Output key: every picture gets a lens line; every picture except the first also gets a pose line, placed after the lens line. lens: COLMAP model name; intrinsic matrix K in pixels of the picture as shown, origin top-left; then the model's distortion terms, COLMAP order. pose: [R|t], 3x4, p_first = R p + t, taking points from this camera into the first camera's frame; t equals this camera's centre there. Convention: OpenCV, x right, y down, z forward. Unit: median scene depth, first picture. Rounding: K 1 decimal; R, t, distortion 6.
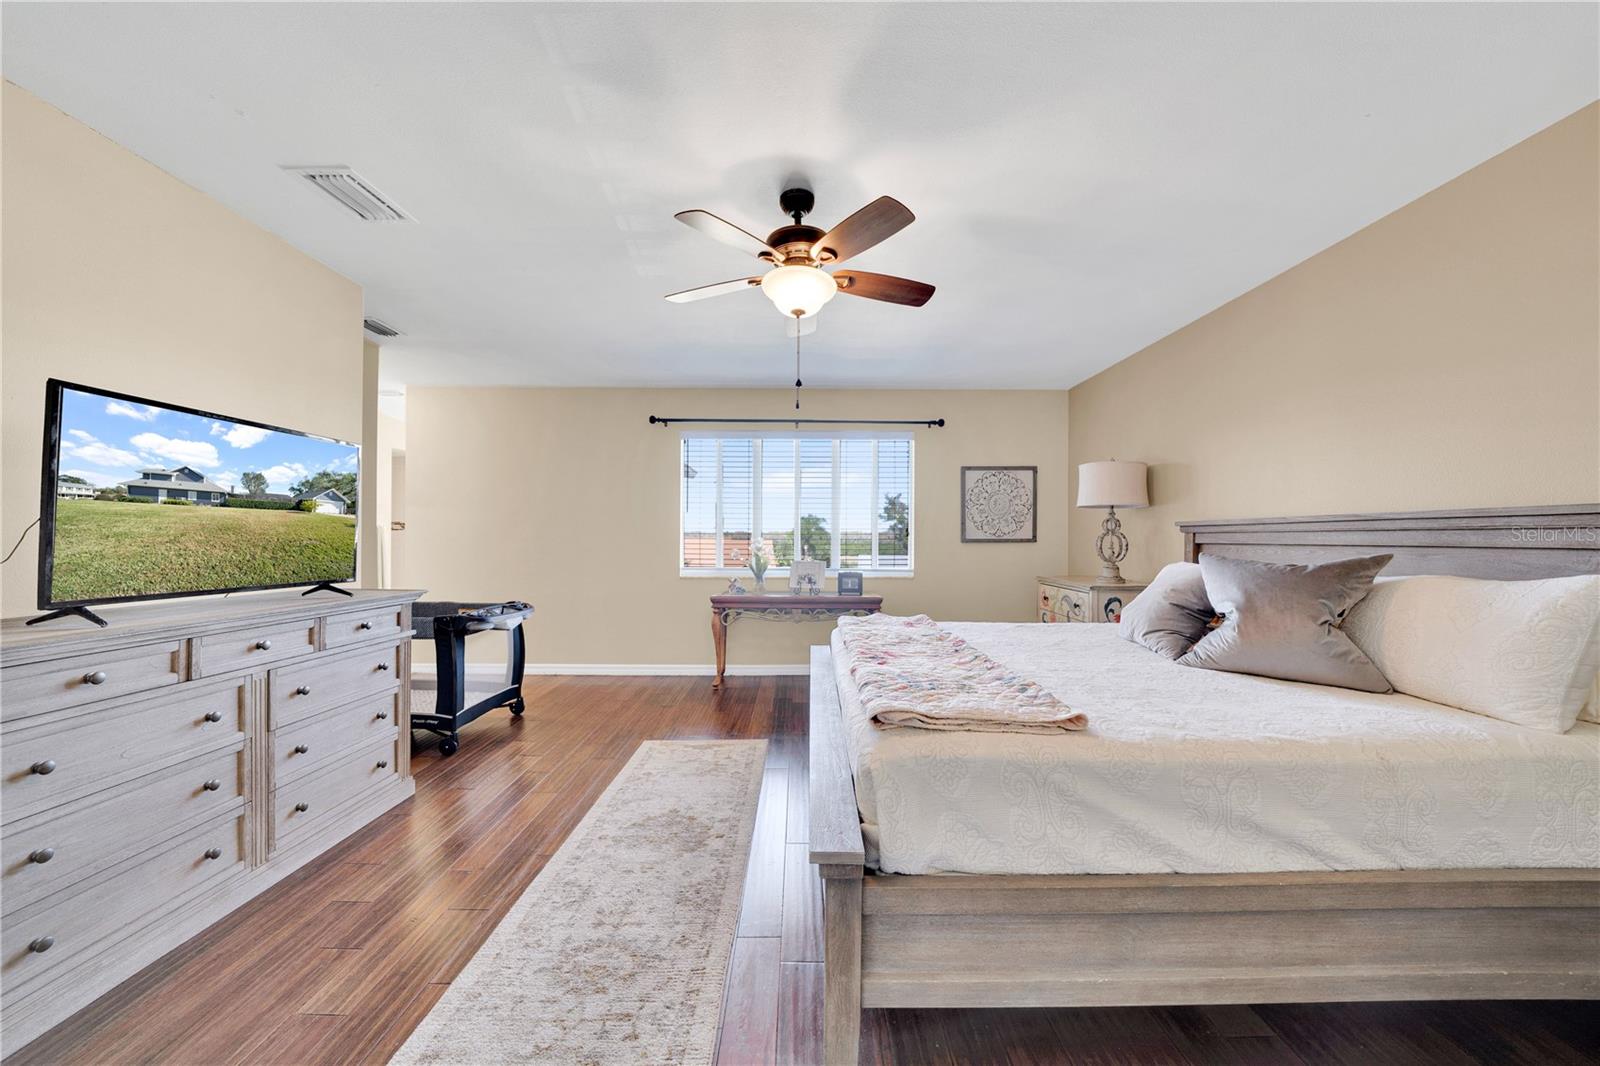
lens RADIAL K [[540.8, 0, 809.1], [0, 540.8, 530.7], [0, 0, 1]] dist [-0.014227, 0.000510]
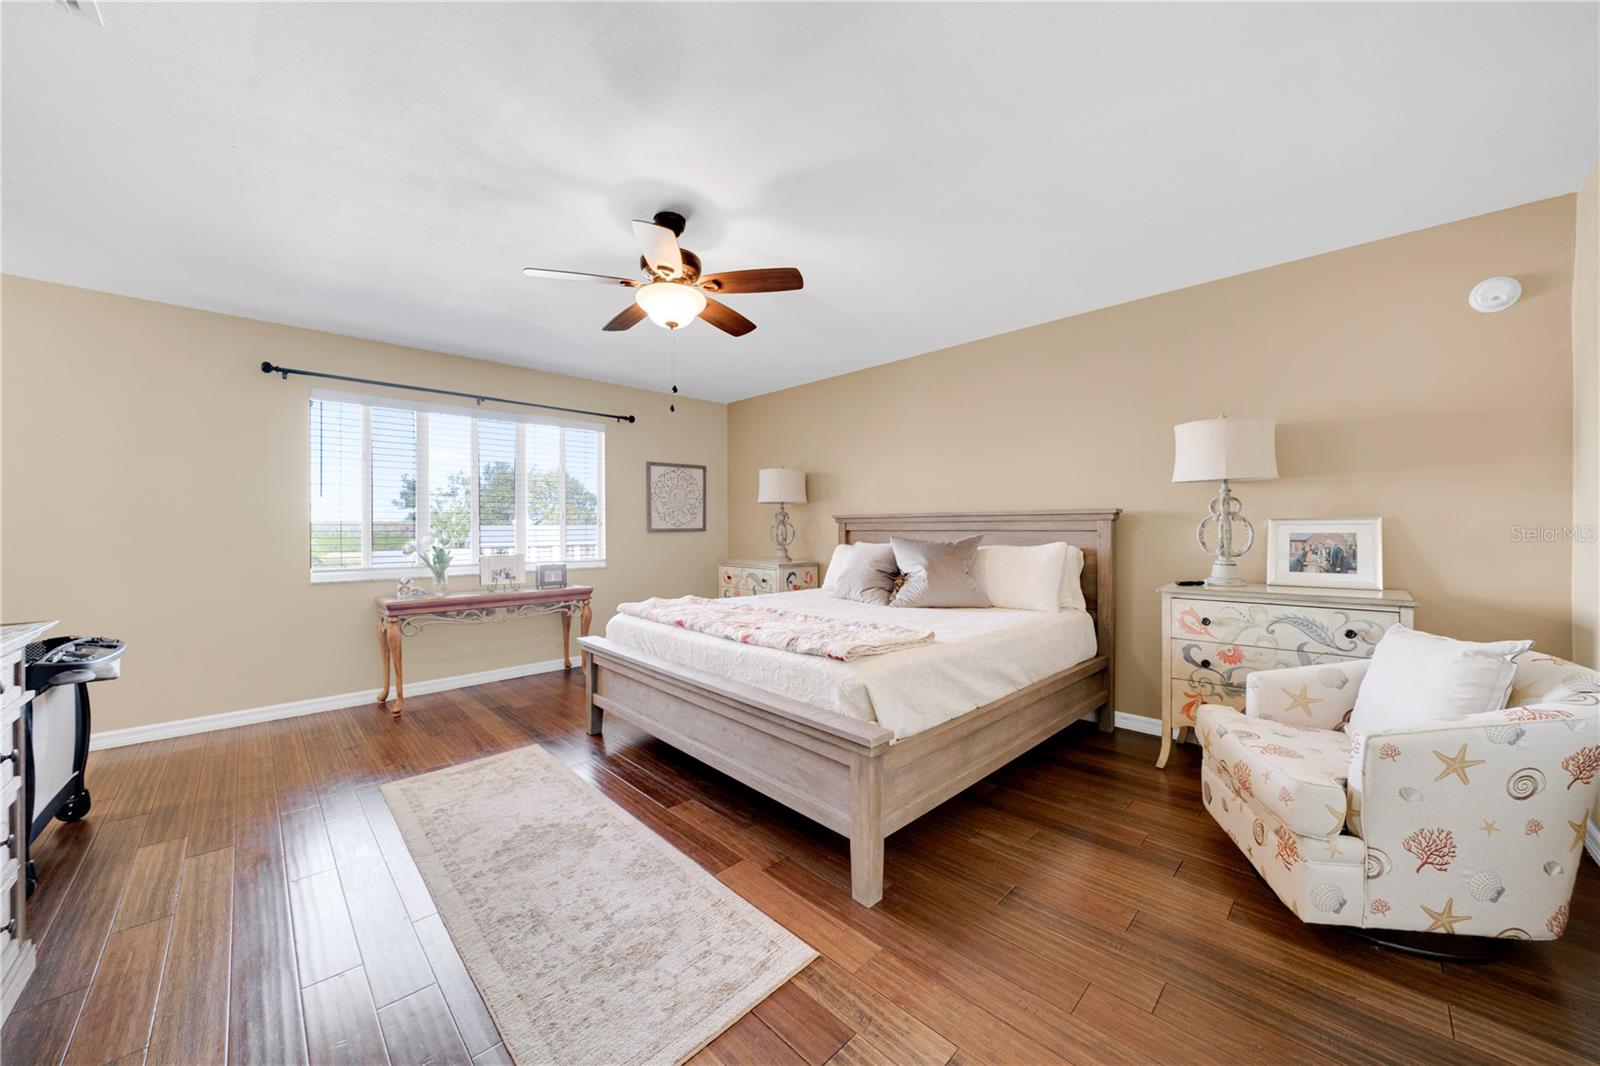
lens RADIAL K [[540.8, 0, 783.1], [0, 540.8, 516.4], [0, 0, 1]] dist [-0.014227, 0.000510]
pose [[0.754254, 0.006366, 0.656552, -0.223599], [-0.001482, 0.999967, -0.007992, -0.001277], [-0.656581, 0.005055, 0.754238, 0.007296]]
